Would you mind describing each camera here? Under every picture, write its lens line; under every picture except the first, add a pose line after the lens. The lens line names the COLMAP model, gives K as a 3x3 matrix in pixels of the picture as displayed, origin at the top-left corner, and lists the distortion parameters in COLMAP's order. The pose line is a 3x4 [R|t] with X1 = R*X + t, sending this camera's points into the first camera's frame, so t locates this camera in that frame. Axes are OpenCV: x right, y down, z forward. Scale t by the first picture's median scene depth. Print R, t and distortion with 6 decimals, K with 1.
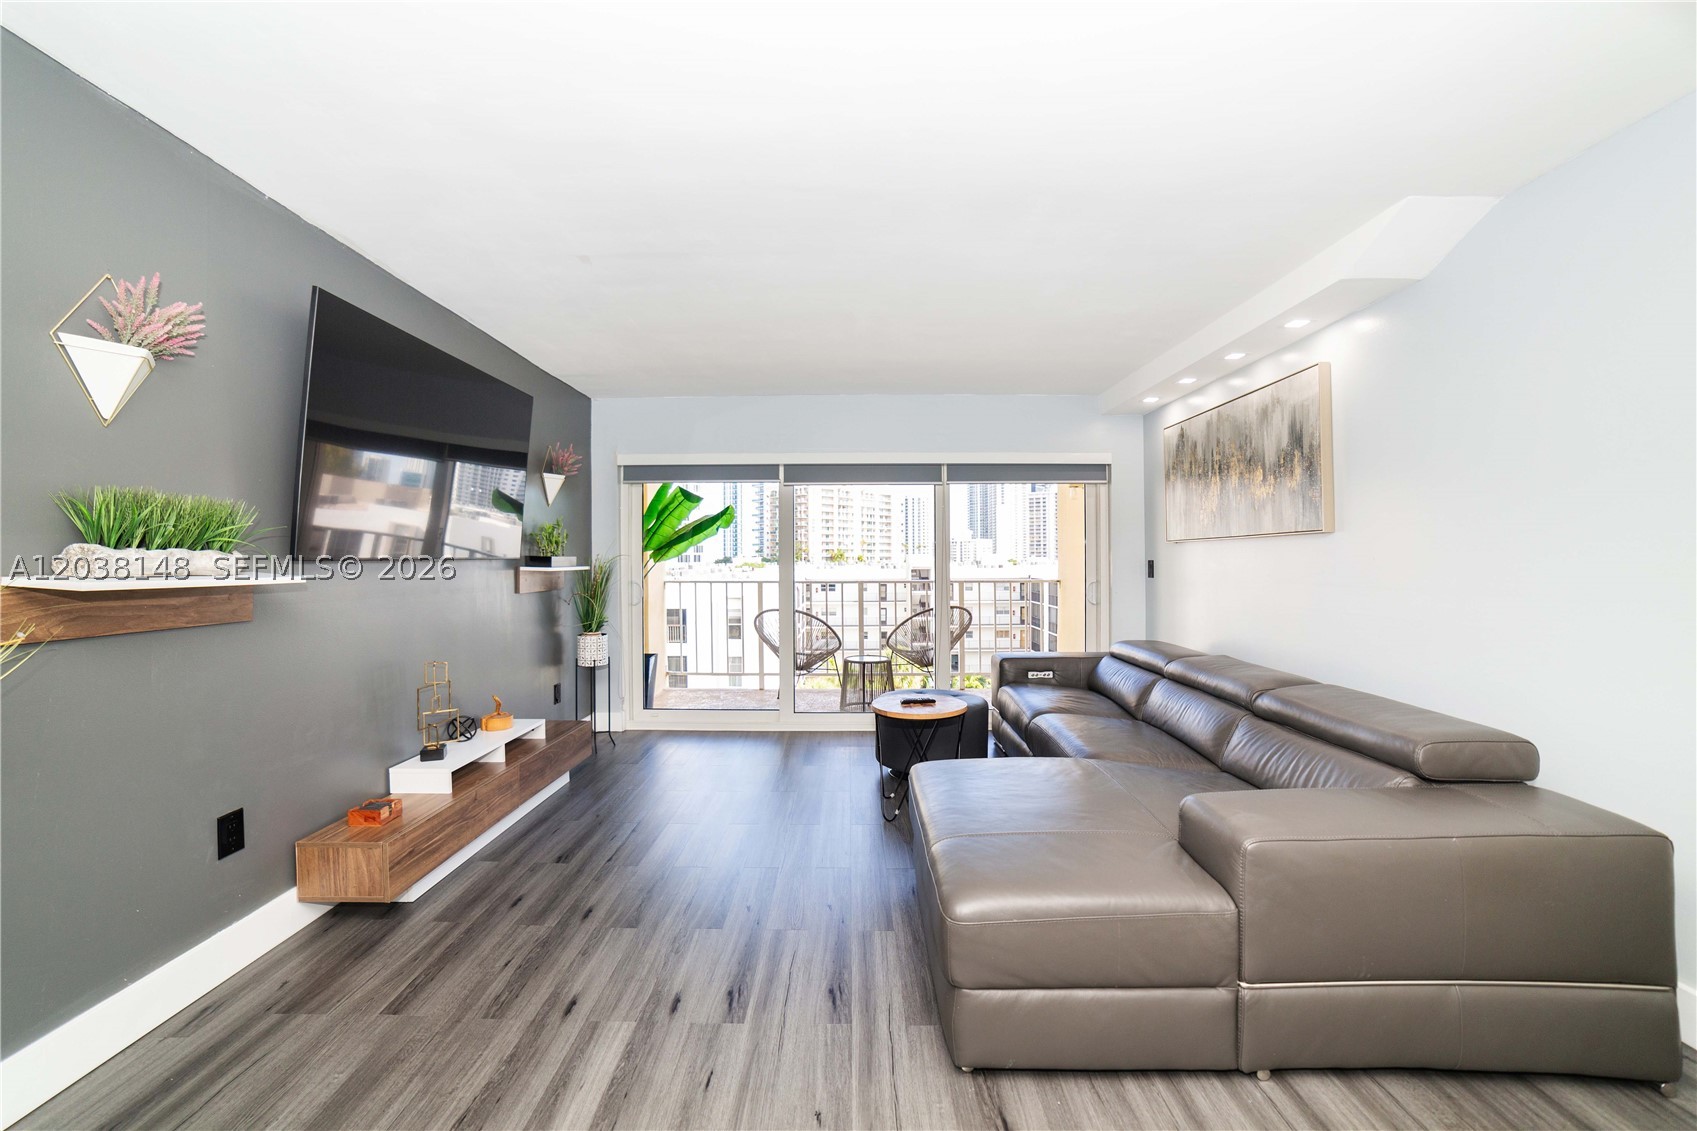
lens RADIAL K [[699.0, 0, 848.5], [0, 699.0, 565.5], [0, 0, 1]] dist [-0.000435, 0.000059]
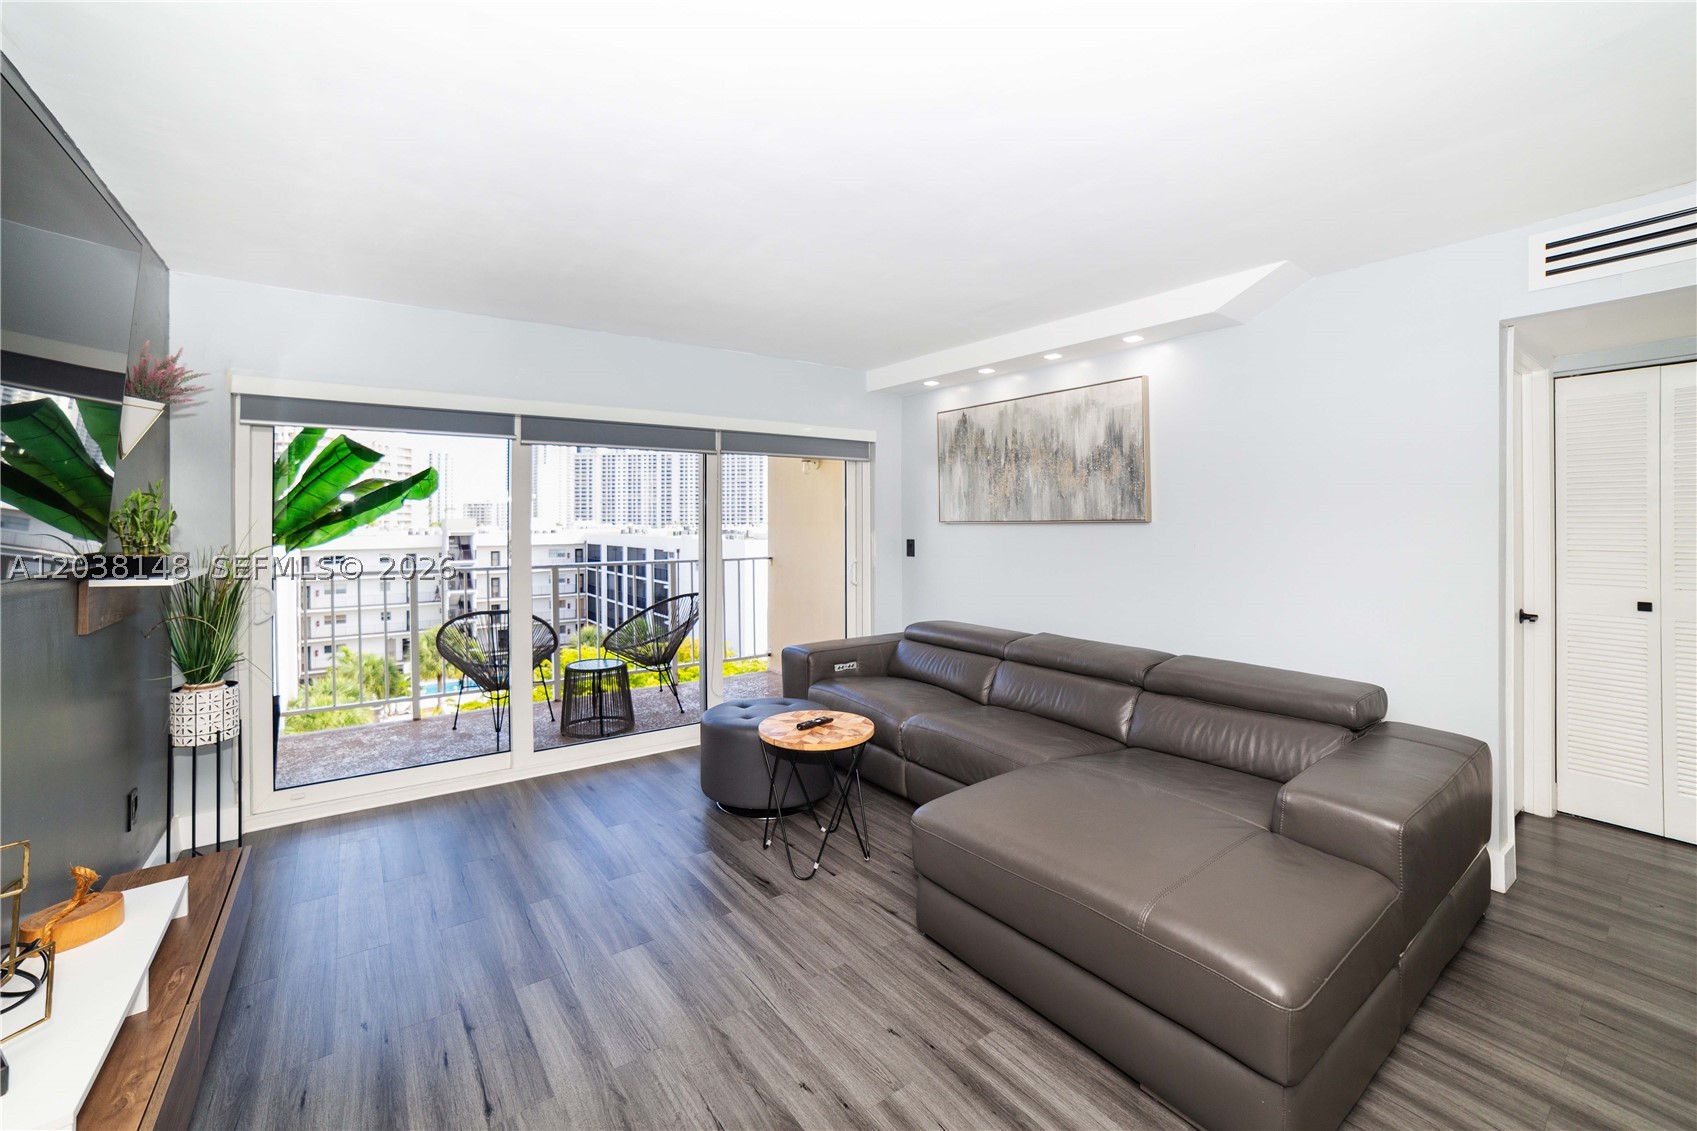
lens RADIAL K [[708.2, 0, 813.6], [0, 708.2, 561.8], [0, 0, 1]] dist [-0.002144, -0.000037]
pose [[0.810692, -0.036297, 0.584346, -0.319867], [0.007563, 0.998642, 0.051538, -0.031787], [-0.585424, -0.037362, 0.809866, 0.253481]]
